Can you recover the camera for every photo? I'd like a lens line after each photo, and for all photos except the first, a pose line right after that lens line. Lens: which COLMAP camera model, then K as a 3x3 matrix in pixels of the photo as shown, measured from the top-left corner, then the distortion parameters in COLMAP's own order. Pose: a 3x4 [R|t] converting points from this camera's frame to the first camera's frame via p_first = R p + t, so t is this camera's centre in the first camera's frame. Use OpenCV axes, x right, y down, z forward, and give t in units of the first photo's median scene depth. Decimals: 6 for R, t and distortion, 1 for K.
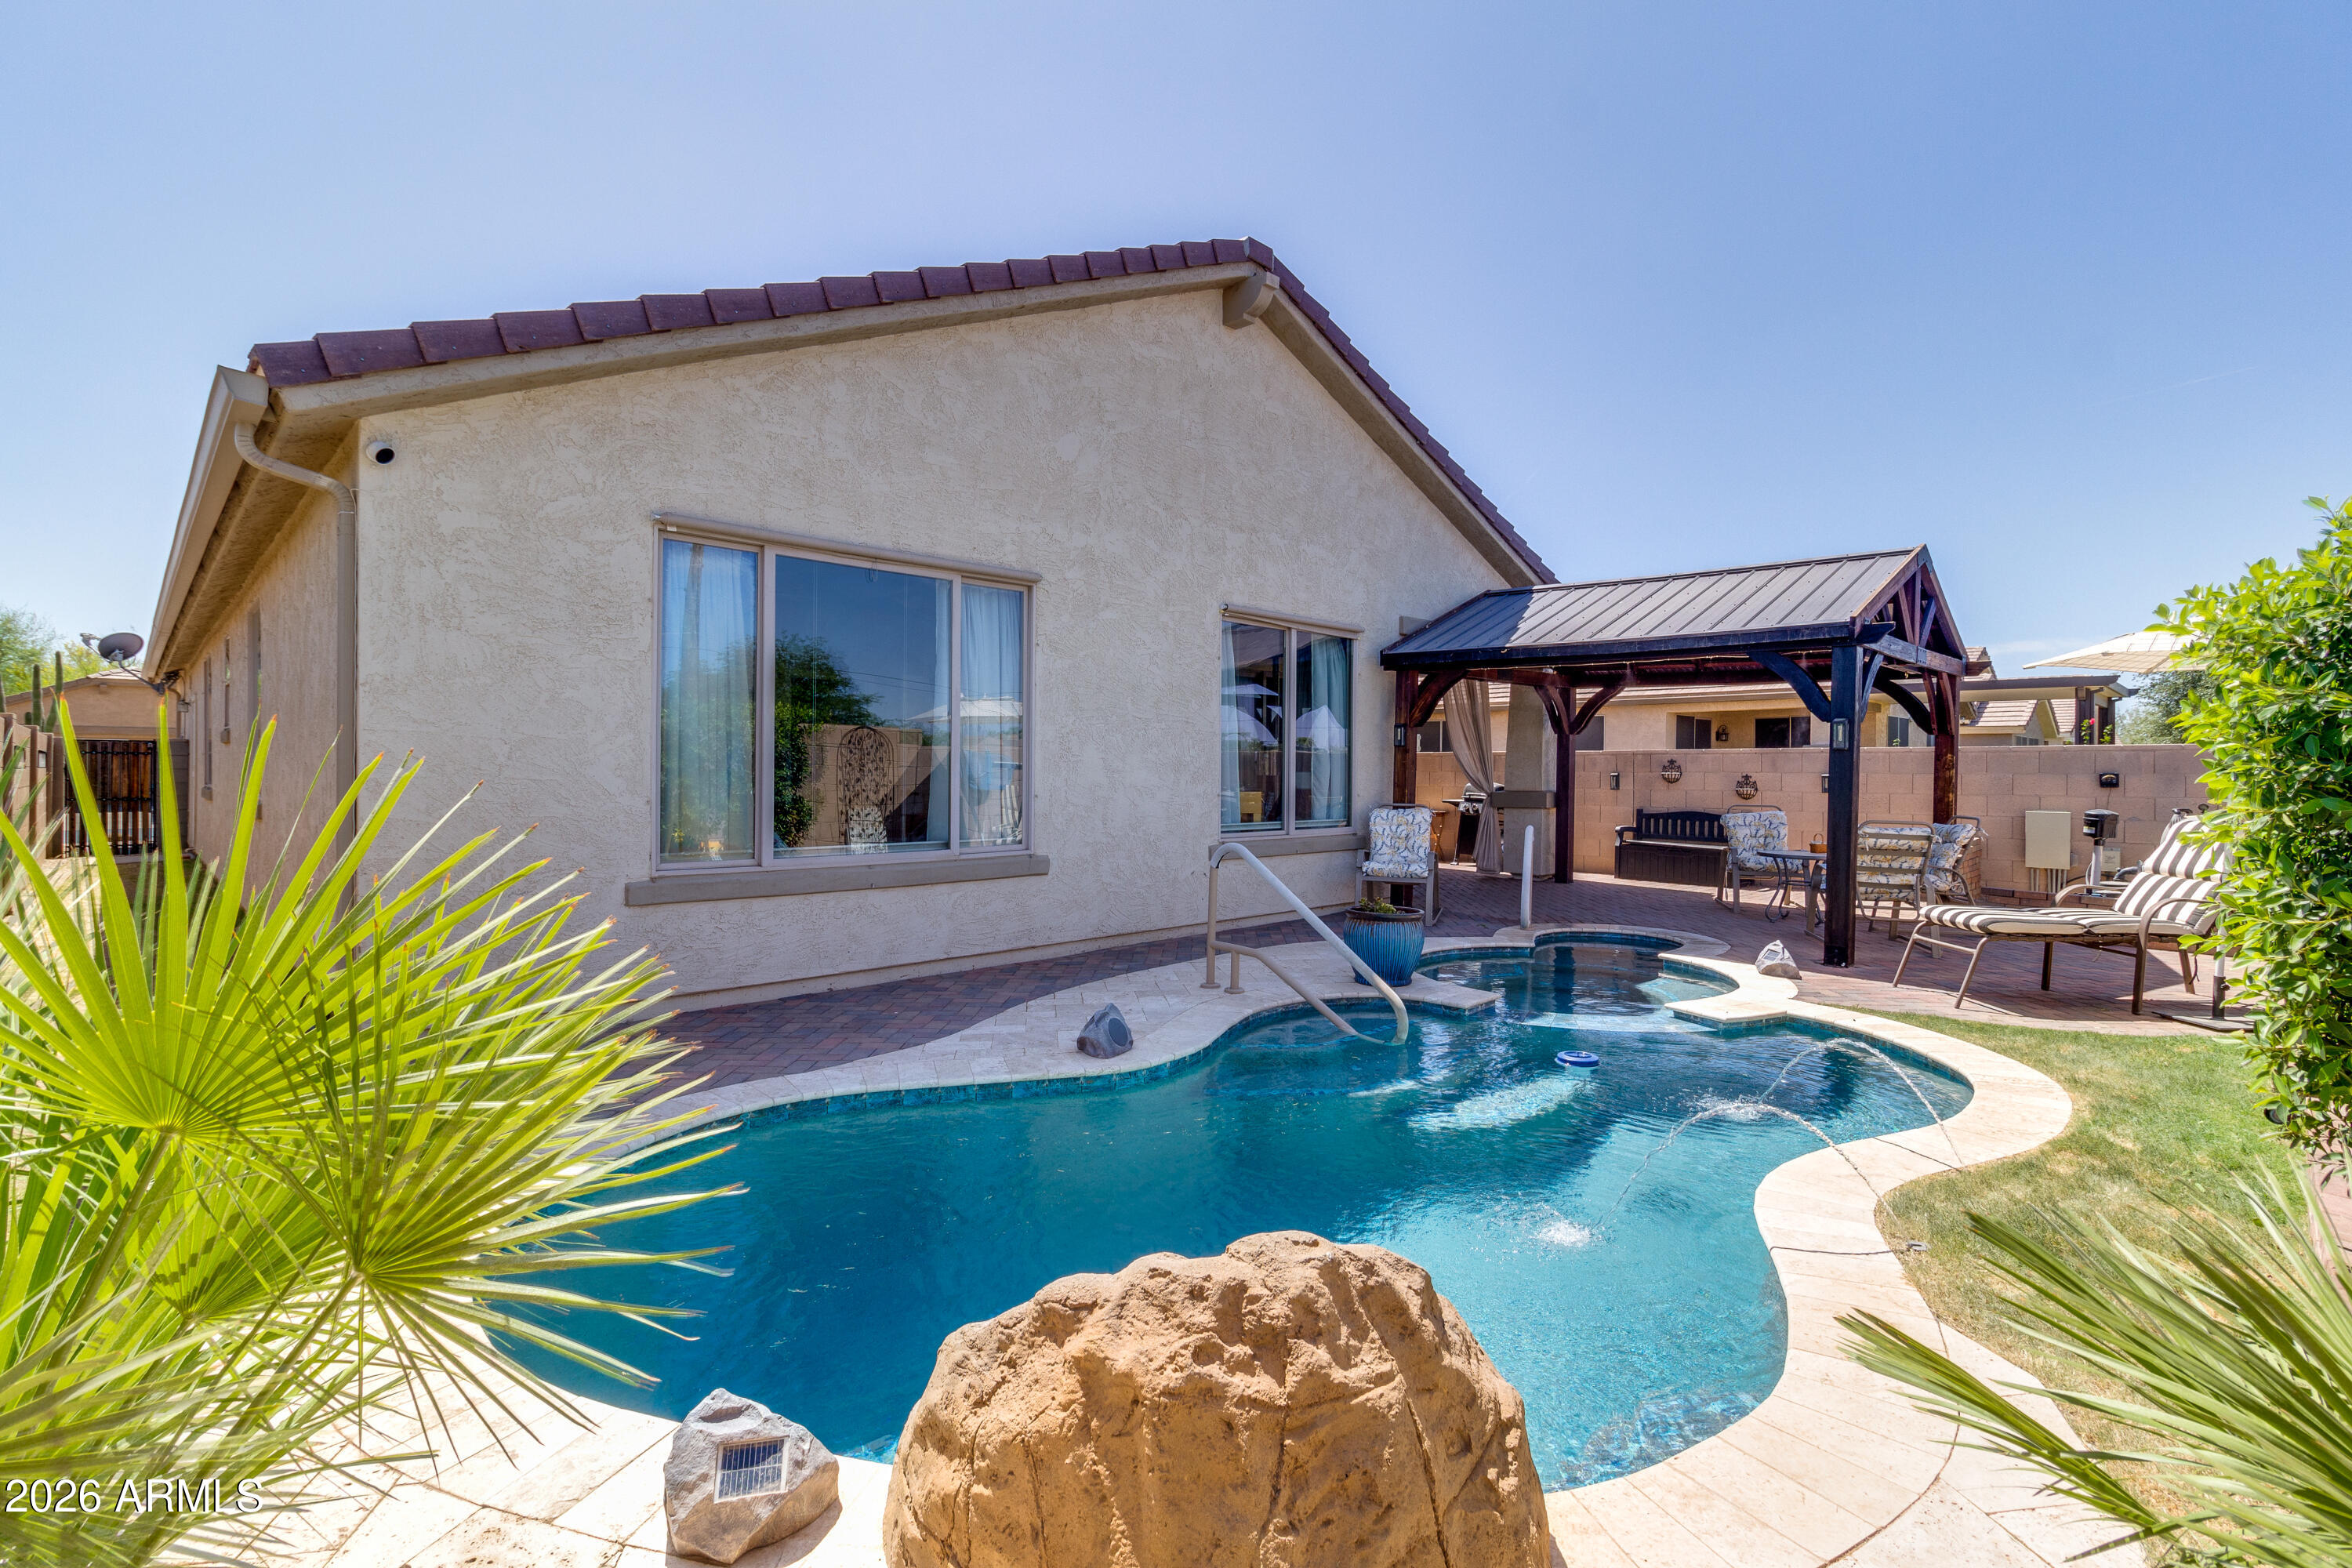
lens RADIAL K [[1115.1, 0, 1191.1], [0, 1115.1, 772.5], [0, 0, 1]] dist [0.000936, 0.000034]
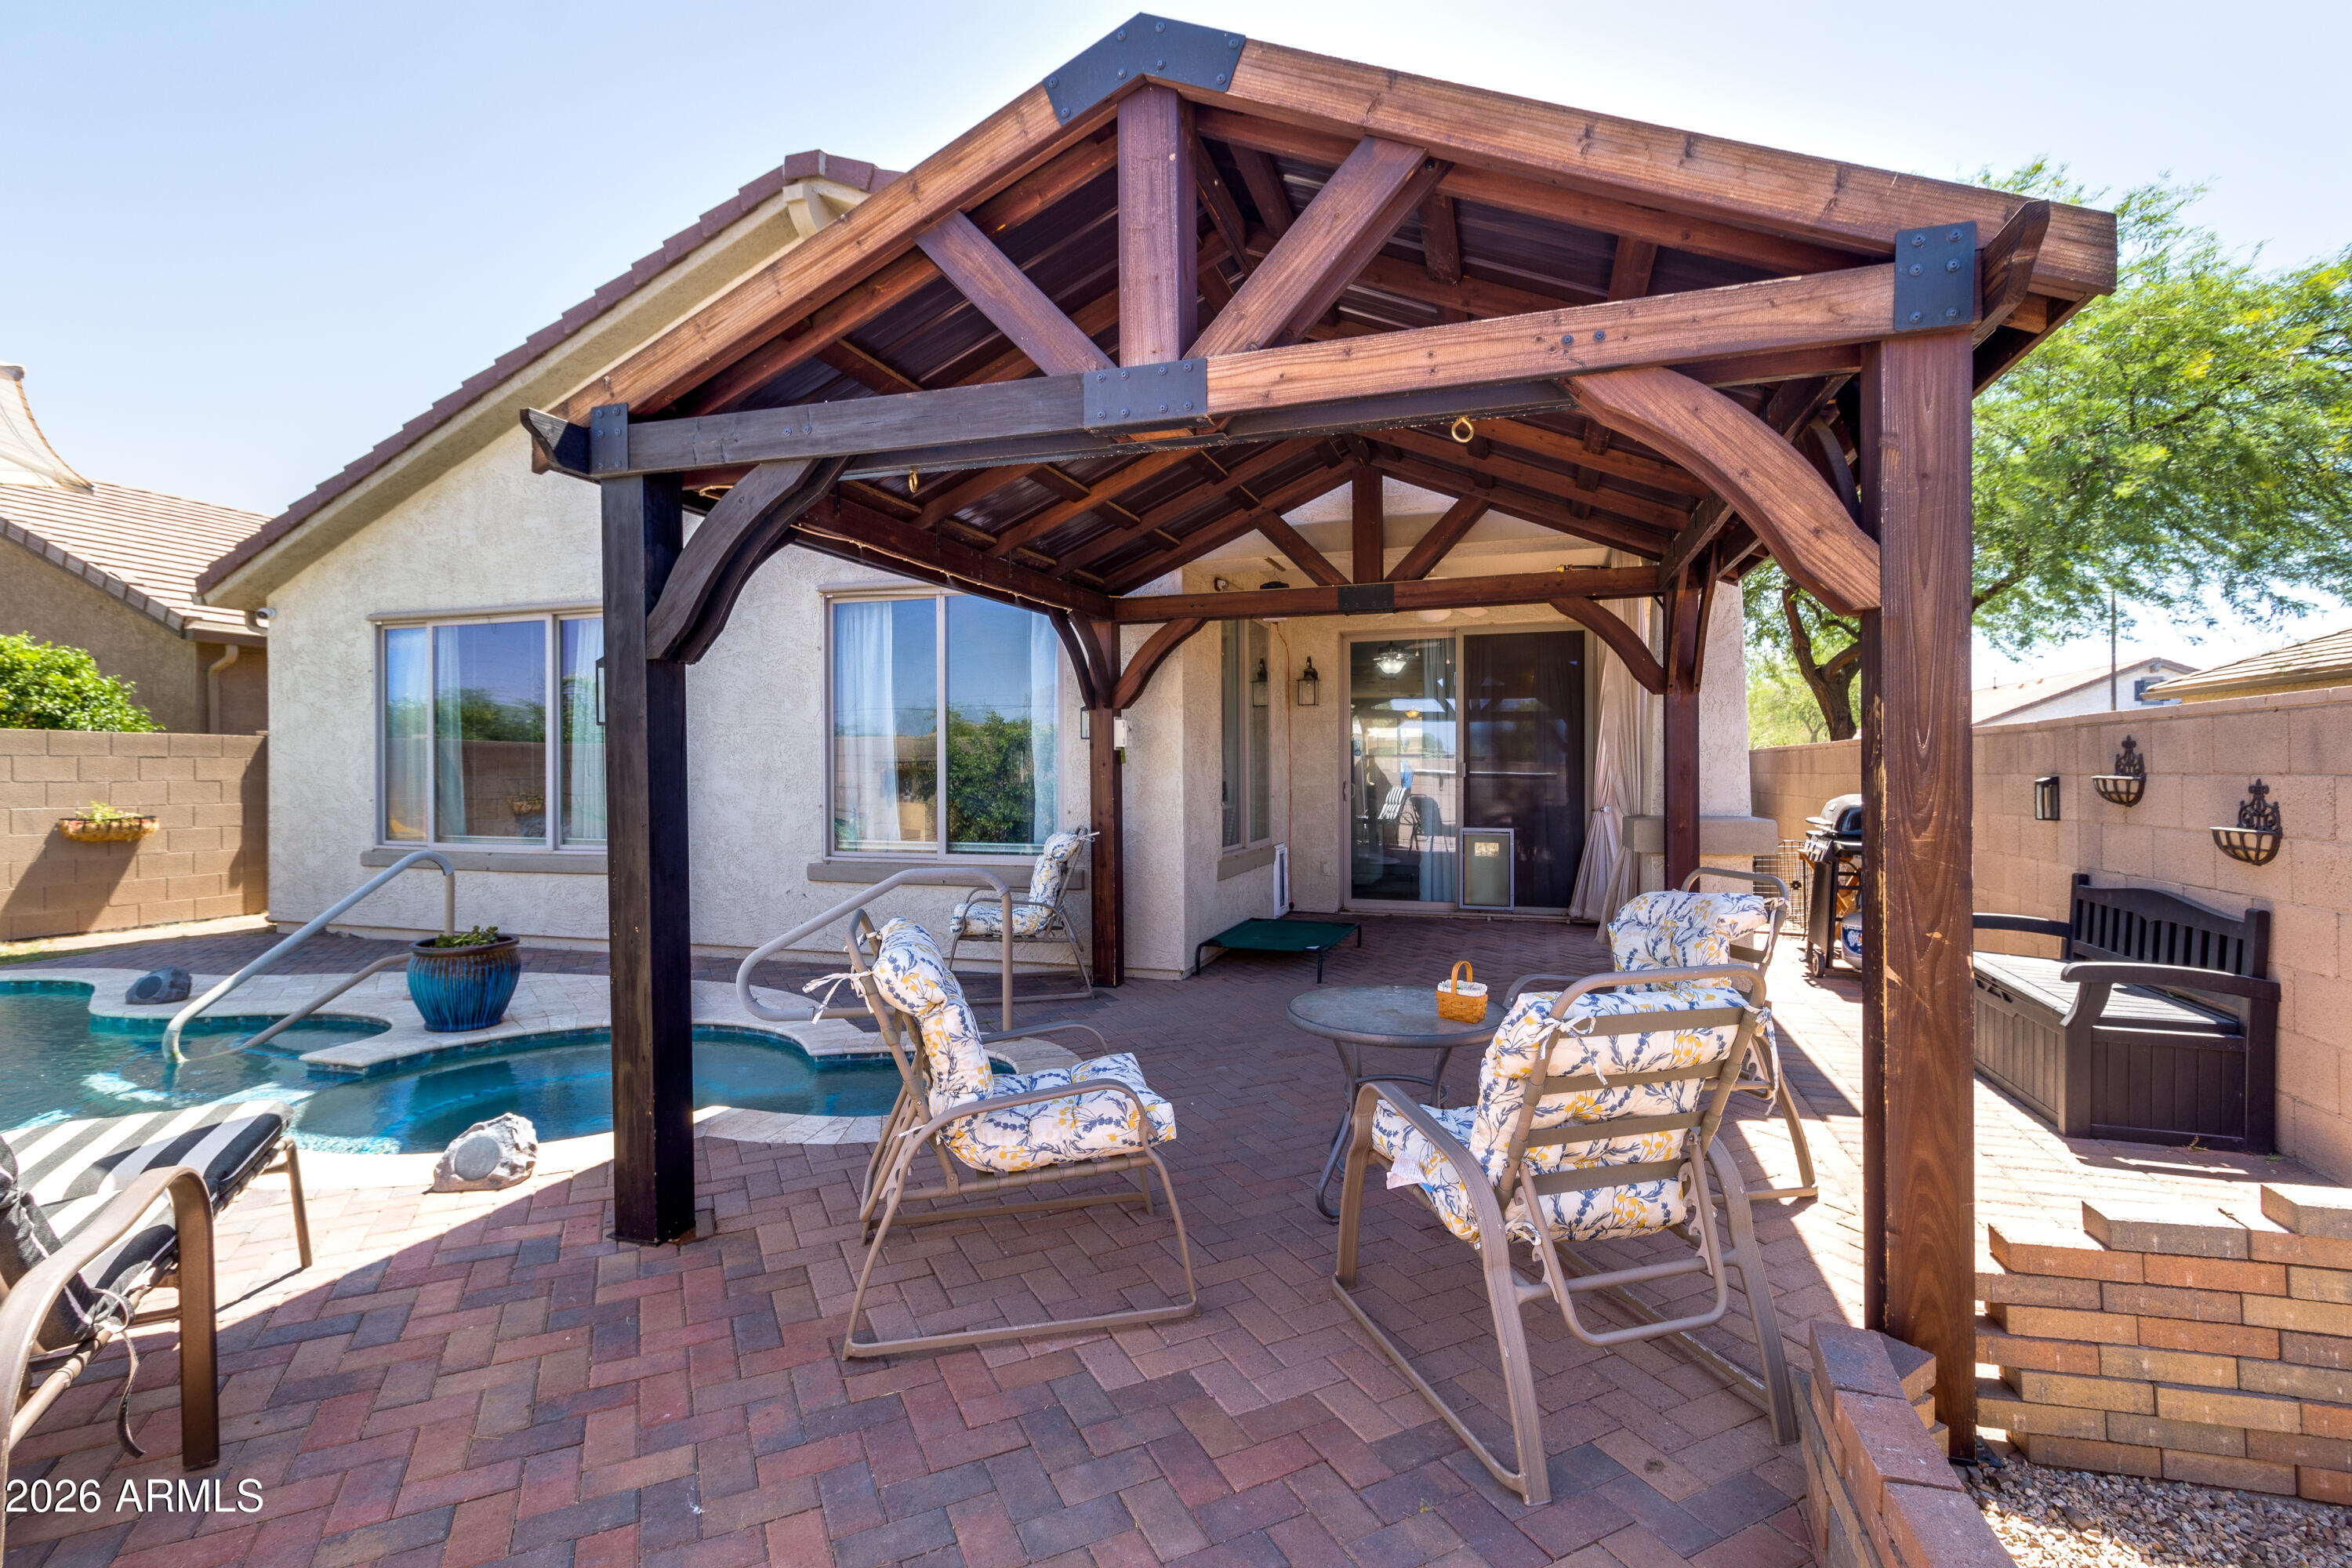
lens RADIAL K [[1115.1, 0, 1191.1], [0, 1115.1, 772.5], [0, 0, 1]] dist [0.000936, 0.000034]
pose [[0.435708, -0.008966, -0.900043, 0.774951], [0.000981, 0.999955, -0.009487, 0.002415], [0.900087, 0.003250, 0.435697, 0.736192]]
